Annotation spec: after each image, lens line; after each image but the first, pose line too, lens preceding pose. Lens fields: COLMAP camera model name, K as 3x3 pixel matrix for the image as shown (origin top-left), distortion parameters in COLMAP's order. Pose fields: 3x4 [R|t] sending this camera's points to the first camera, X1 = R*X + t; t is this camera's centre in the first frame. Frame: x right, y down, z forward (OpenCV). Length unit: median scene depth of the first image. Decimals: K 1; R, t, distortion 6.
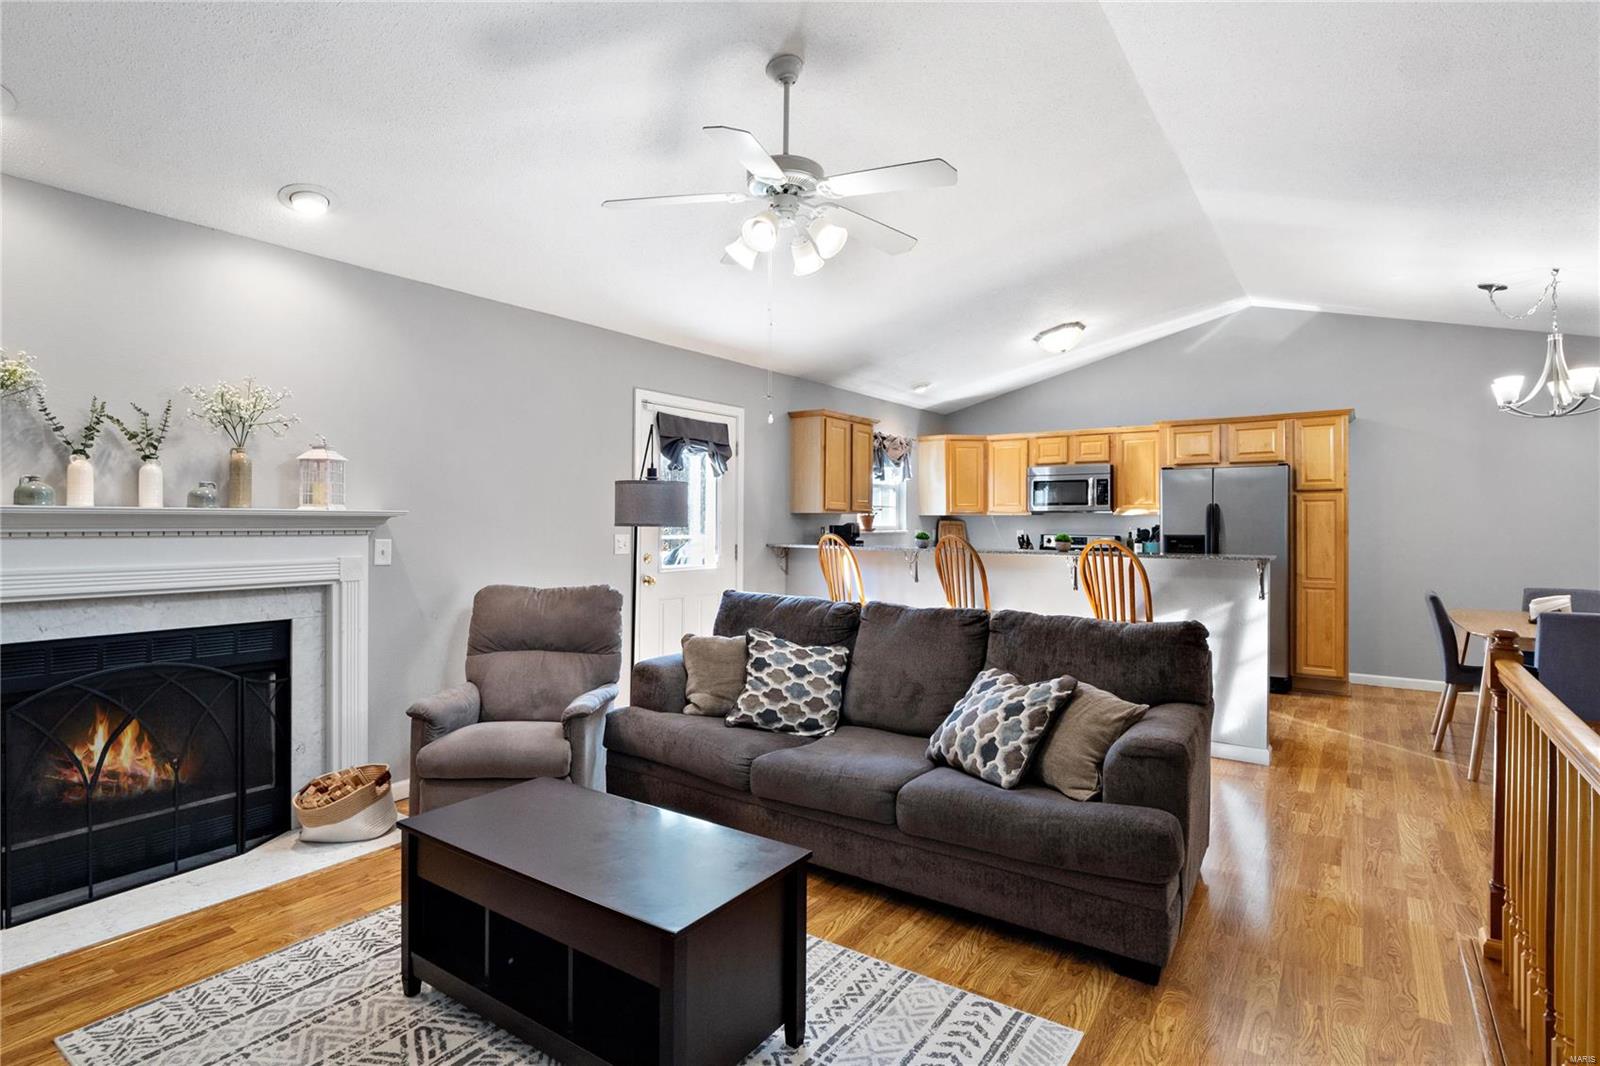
lens RADIAL K [[805.2, 0, 801.9], [0, 805.2, 529.8], [0, 0, 1]] dist [0.001500, 0.000594]
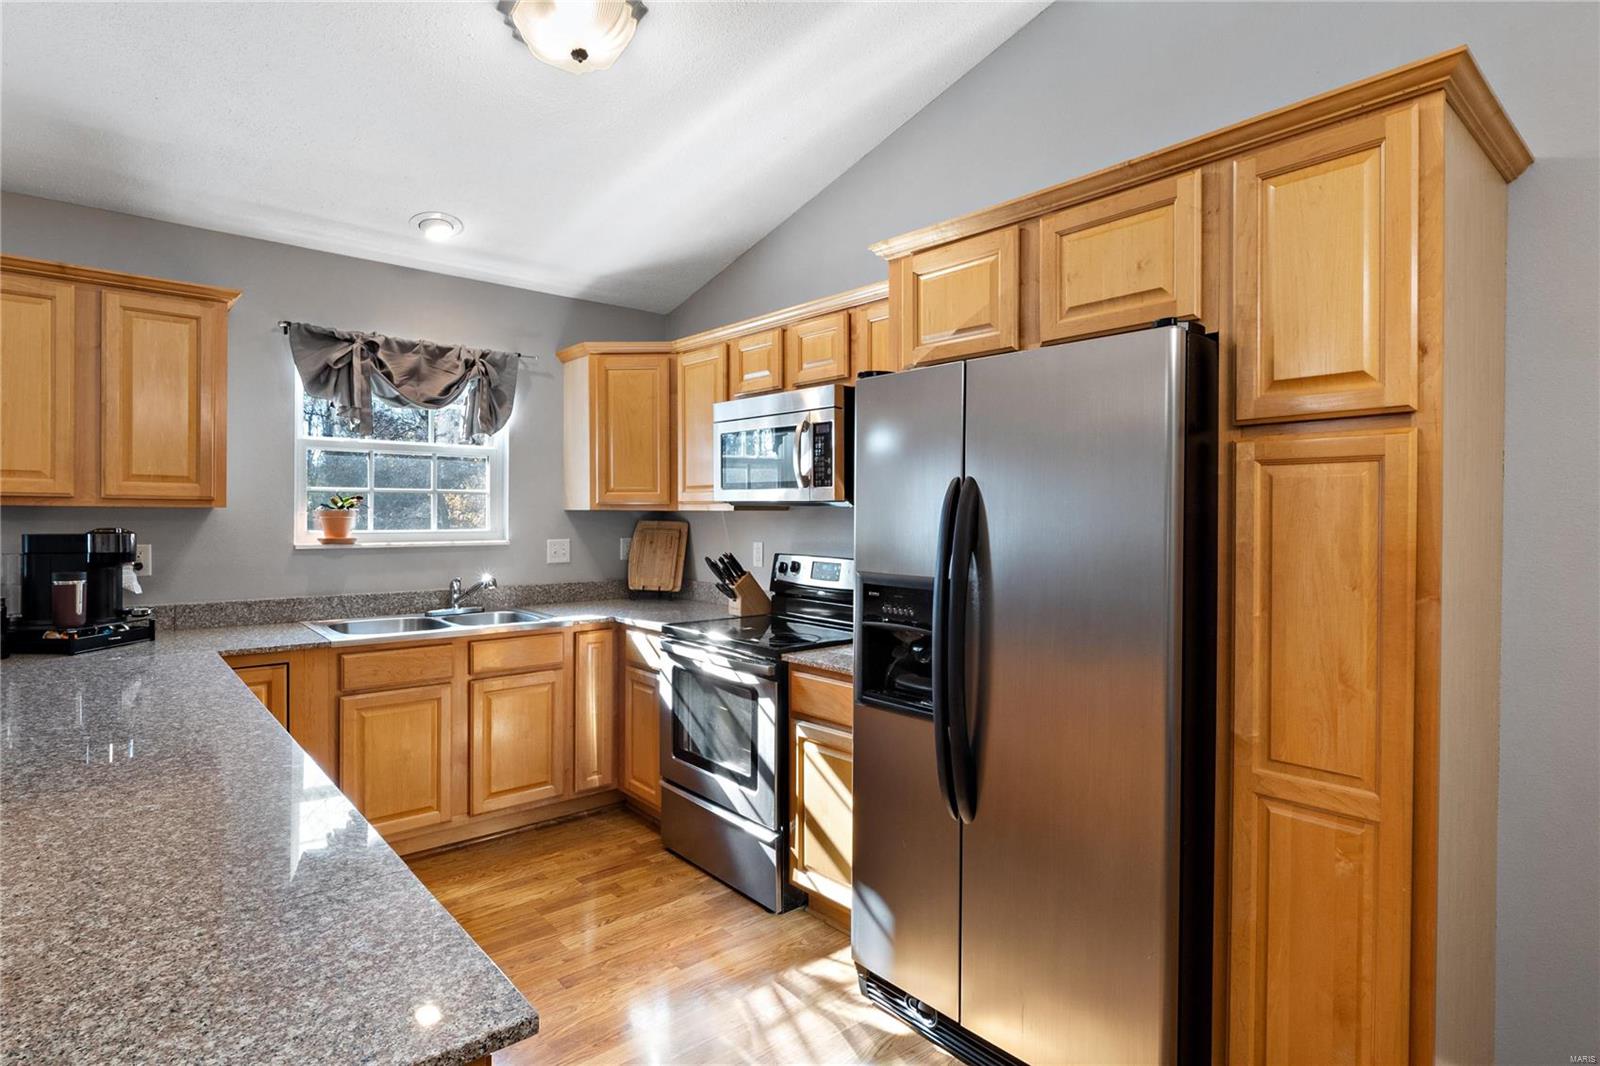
lens RADIAL K [[805.2, 0, 816.1], [0, 805.2, 522.7], [0, 0, 1]] dist [0.001500, 0.000594]
pose [[0.968046, 0.006094, -0.250698, 0.547730], [-0.004420, 0.999964, 0.007237, -0.017768], [0.250733, -0.005898, 0.968038, 0.709592]]
